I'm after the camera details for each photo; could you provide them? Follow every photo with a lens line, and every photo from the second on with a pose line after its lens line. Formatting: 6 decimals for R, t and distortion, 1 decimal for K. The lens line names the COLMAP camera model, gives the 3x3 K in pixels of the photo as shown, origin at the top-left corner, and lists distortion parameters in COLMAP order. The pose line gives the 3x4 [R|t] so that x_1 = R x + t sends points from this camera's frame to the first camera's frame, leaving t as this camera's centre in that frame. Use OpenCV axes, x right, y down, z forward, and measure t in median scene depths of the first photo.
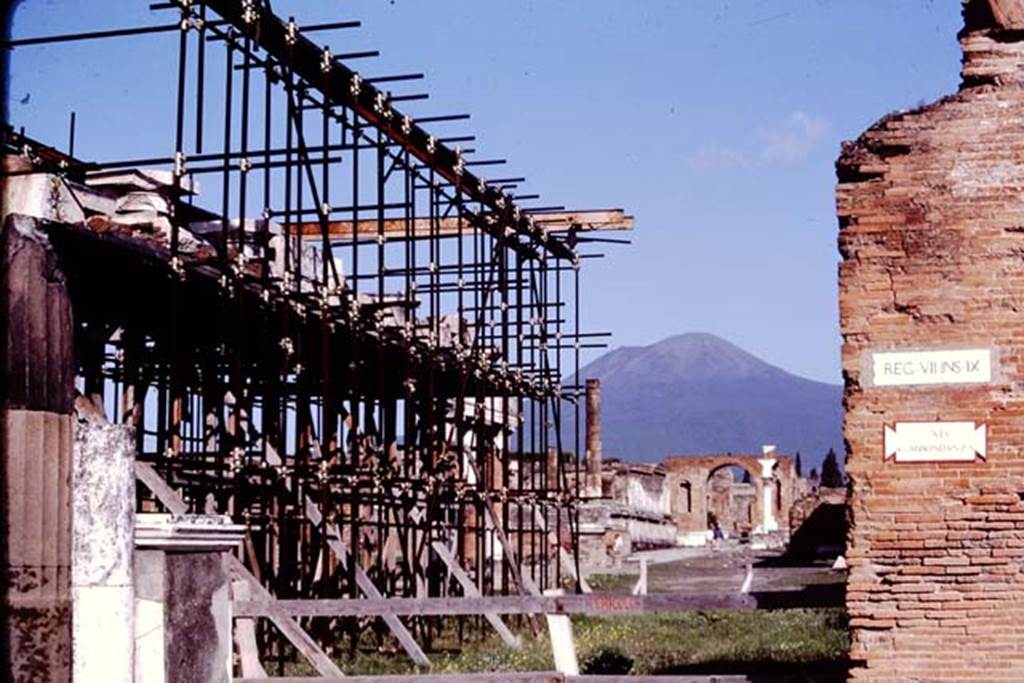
lens RADIAL K [[2137.8, 0, 512.0], [0, 2137.8, 341.5], [0, 0, 1]] dist [-0.266136, 0.098347]
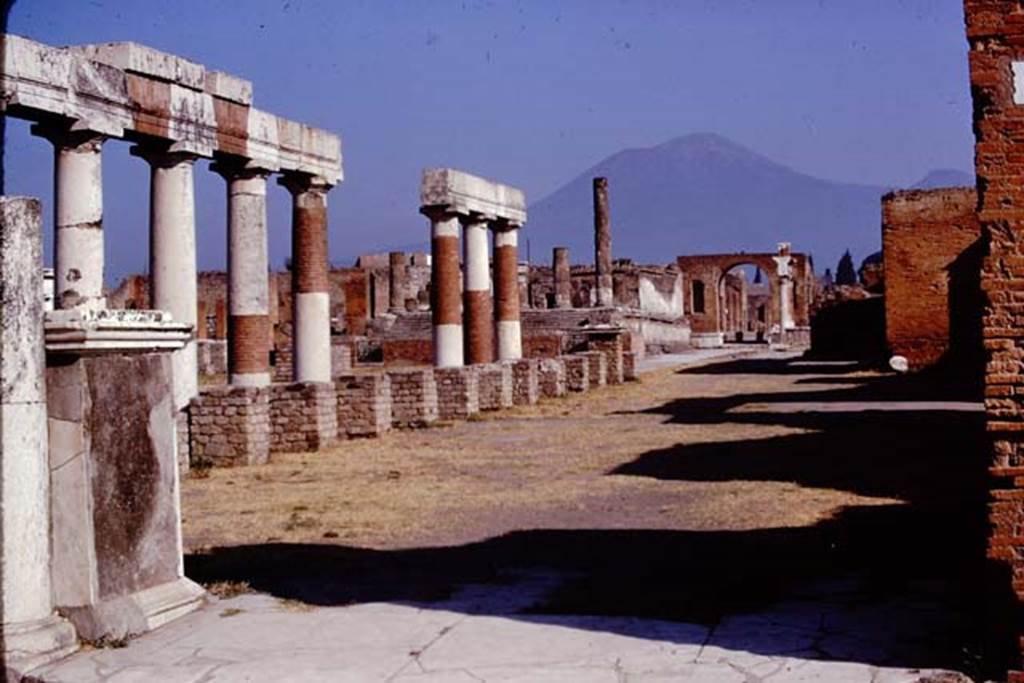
lens RADIAL K [[2137.8, 0, 512.0], [0, 2137.8, 341.5], [0, 0, 1]] dist [-0.266136, 0.098347]
pose [[0.999657, -0.025946, -0.003556, -0.002905], [0.026160, 0.995639, 0.089552, 0.027284], [0.001216, -0.089614, 0.995976, 0.220600]]
